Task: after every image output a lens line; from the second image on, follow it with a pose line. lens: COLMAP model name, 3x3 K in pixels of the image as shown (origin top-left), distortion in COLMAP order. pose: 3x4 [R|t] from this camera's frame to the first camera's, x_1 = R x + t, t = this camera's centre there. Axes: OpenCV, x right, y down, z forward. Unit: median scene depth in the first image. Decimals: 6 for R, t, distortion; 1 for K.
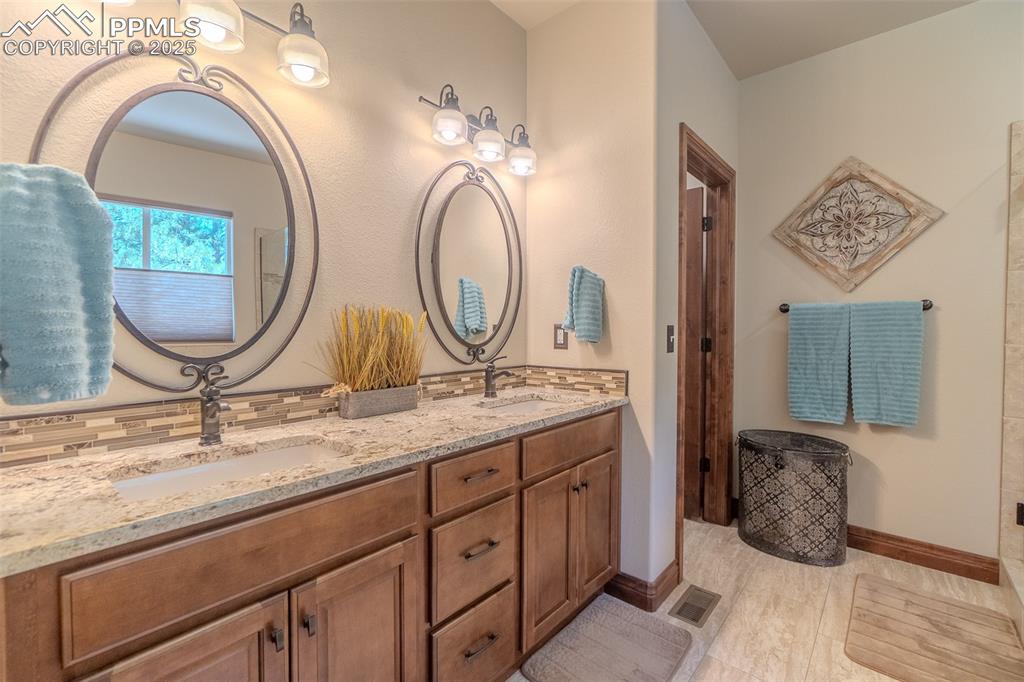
lens RADIAL K [[454.7, 0, 512.0], [0, 454.7, 341.0], [0, 0, 1]] dist [0.000618, 0.001570]
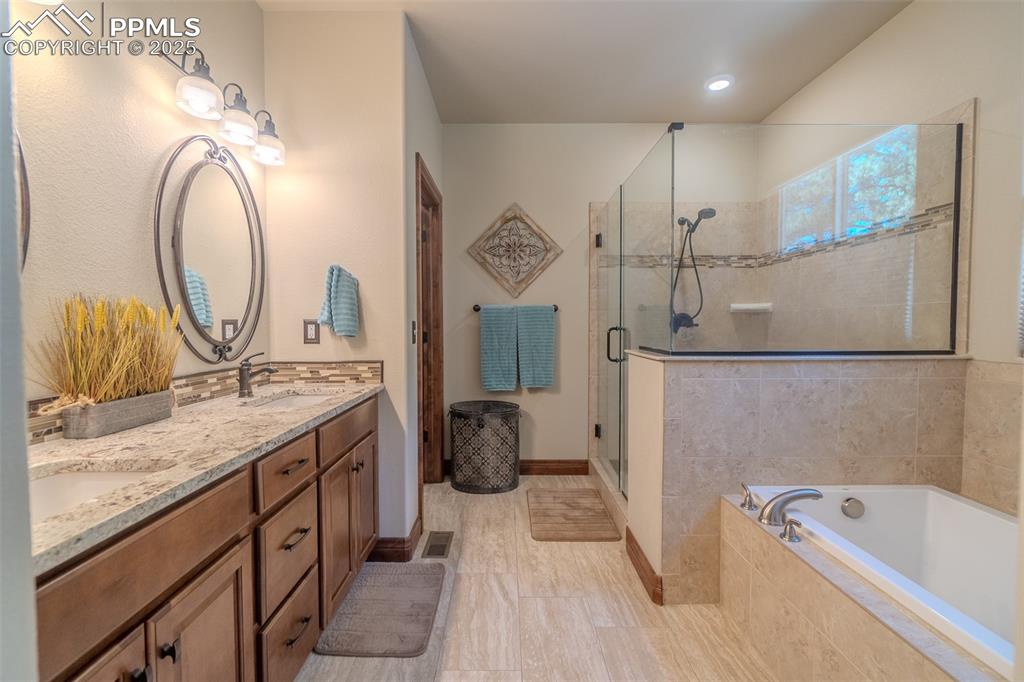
lens RADIAL K [[454.7, 0, 512.0], [0, 454.7, 341.0], [0, 0, 1]] dist [0.000618, 0.001570]
pose [[0.742916, -0.027123, 0.668835, -0.259822], [0.019255, 0.999631, 0.019150, 0.000469], [-0.669108, -0.001349, 0.743164, -0.063647]]
